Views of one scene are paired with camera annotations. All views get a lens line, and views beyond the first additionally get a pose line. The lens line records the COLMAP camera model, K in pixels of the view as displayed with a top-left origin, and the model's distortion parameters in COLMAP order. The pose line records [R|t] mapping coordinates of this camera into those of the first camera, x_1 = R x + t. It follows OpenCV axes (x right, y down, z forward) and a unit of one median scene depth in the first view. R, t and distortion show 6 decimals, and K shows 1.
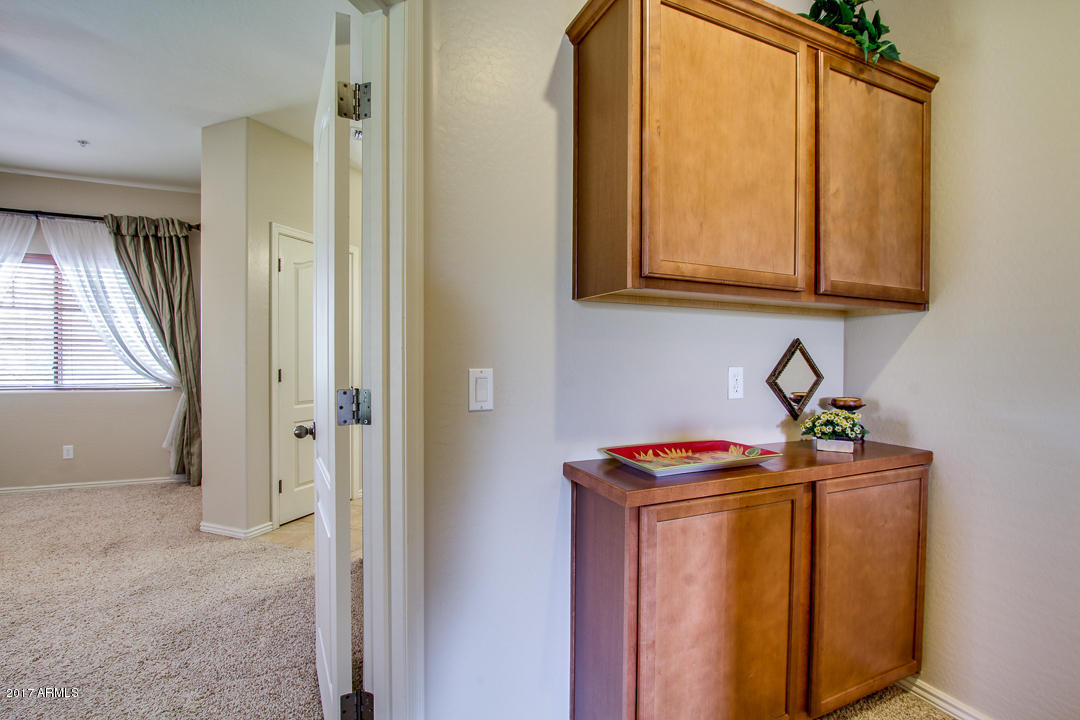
lens RADIAL K [[503.6, 0, 537.1], [0, 503.6, 363.2], [0, 0, 1]] dist [0.000211, -0.000058]
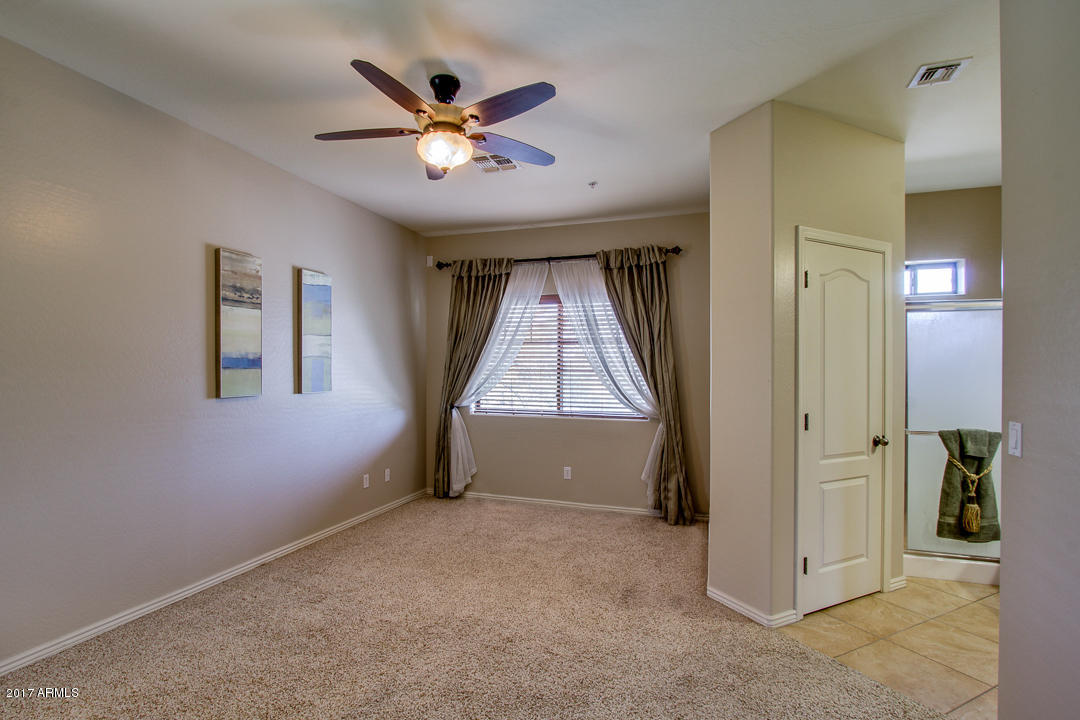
lens RADIAL K [[514.3, 0, 538.5], [0, 514.3, 362.8], [0, 0, 1]] dist [-0.002914, -0.000266]
pose [[0.758302, -0.010884, -0.651813, -0.247367], [-0.006094, 0.999699, -0.023782, -0.035310], [0.651875, 0.022006, 0.758007, 0.107513]]
